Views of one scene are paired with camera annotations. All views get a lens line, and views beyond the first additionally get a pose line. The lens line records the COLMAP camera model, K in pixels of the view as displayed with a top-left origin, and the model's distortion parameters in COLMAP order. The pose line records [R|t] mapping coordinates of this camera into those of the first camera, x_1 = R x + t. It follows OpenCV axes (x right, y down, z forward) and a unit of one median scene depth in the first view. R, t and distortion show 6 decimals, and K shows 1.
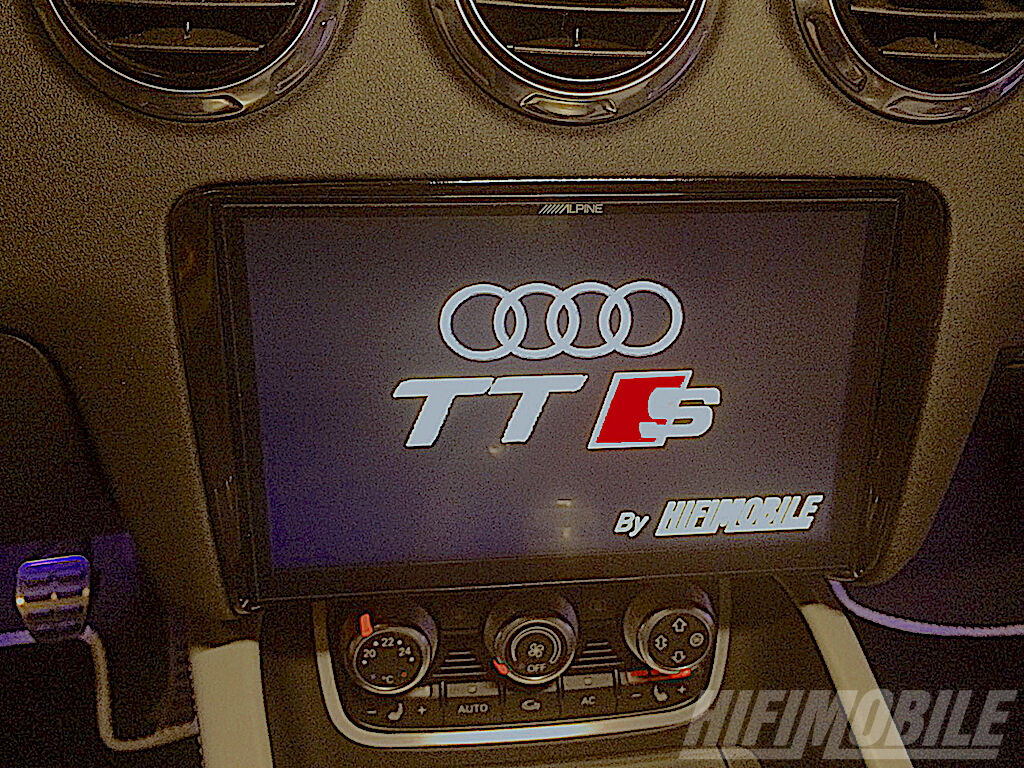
lens RADIAL K [[855.4, 0, 503.7], [0, 855.4, 372.7], [0, 0, 1]] dist [0.029367, -0.044520]
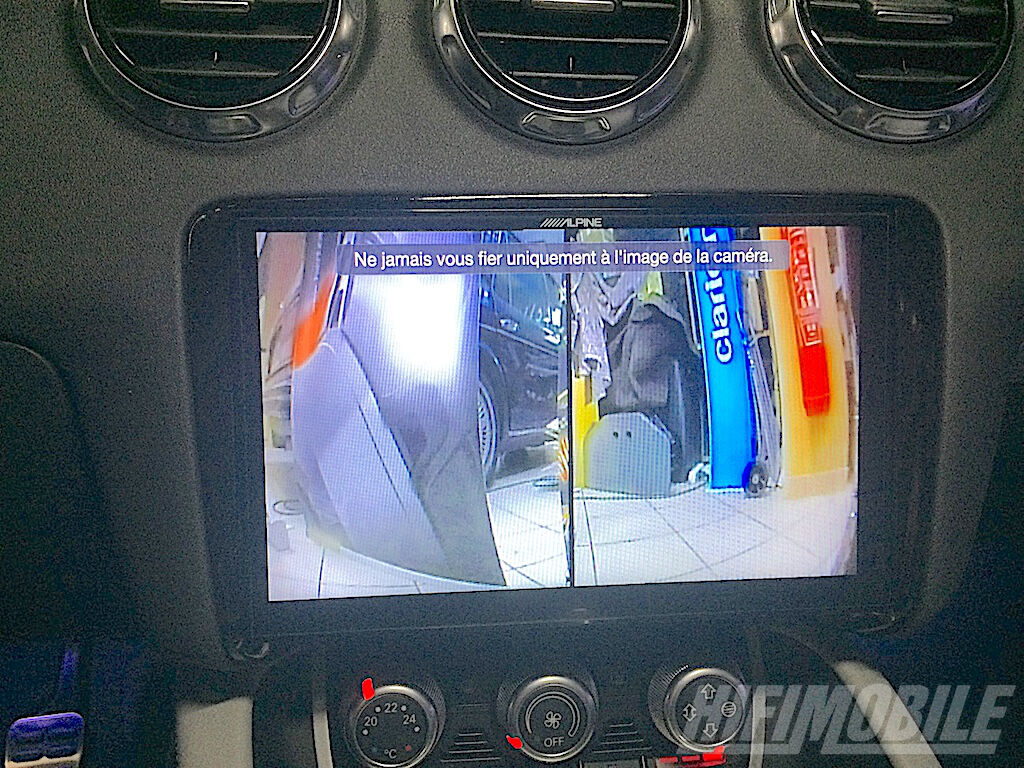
lens RADIAL K [[855.4, 0, 508.9], [0, 855.4, 390.7], [0, 0, 1]] dist [0.029367, -0.044520]
pose [[0.999642, -0.018431, -0.019381, 0.015508], [0.013399, 0.972259, -0.233524, 0.199502], [0.023148, 0.233181, 0.972158, 0.027261]]
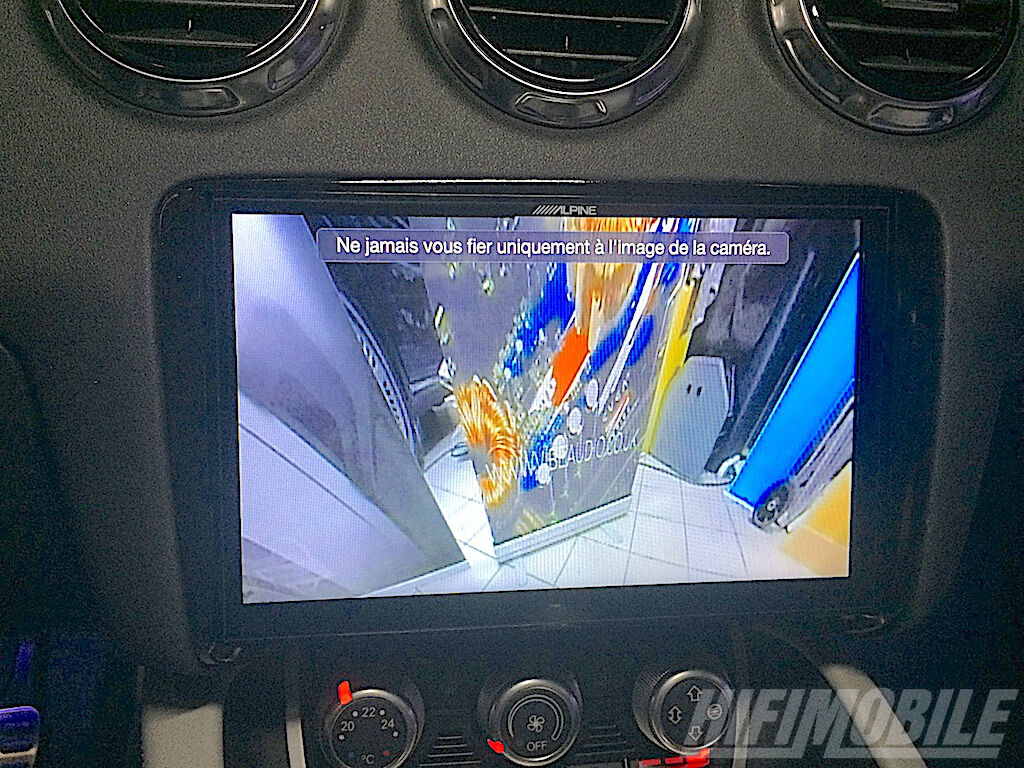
lens RADIAL K [[855.4, 0, 505.3], [0, 855.4, 391.4], [0, 0, 1]] dist [0.029367, -0.044520]
pose [[0.999793, -0.006879, 0.019171, -0.008726], [0.010847, 0.976486, -0.215307, 0.182561], [-0.017240, 0.215470, 0.976358, 0.059424]]
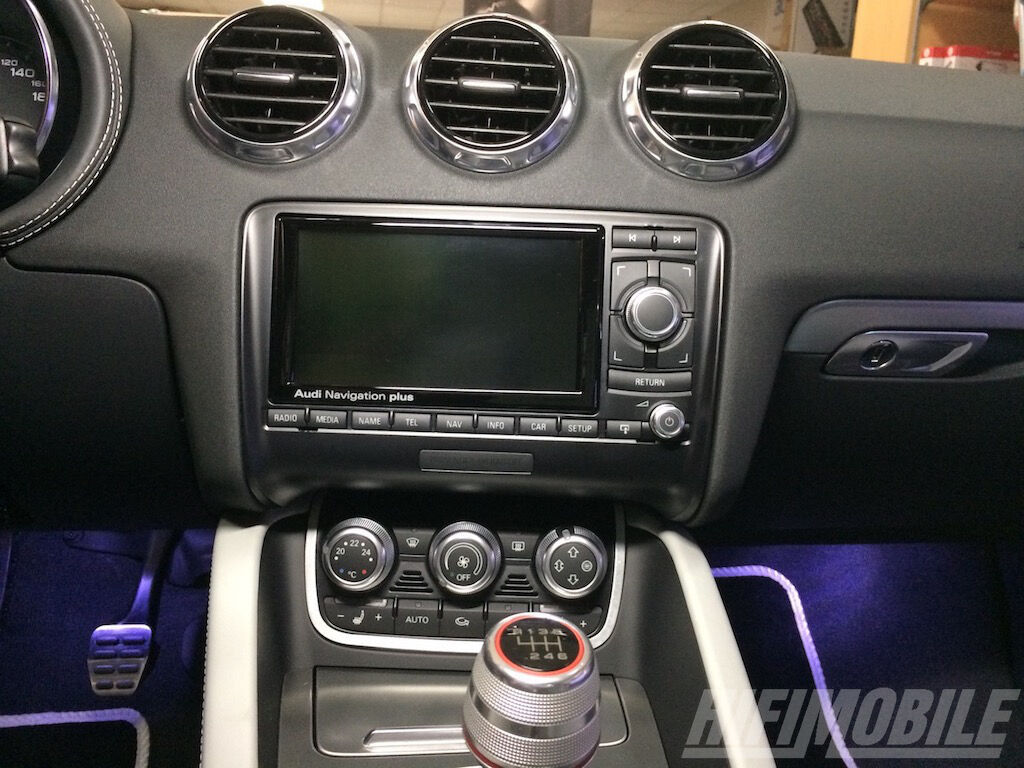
lens RADIAL K [[855.4, 0, 508.6], [0, 855.4, 384.2], [0, 0, 1]] dist [0.029367, -0.044520]
pose [[0.993590, 0.034357, -0.107695, 0.247070], [-0.065357, 0.951919, -0.299298, 0.464651], [0.092234, 0.304418, 0.948063, -0.349935]]
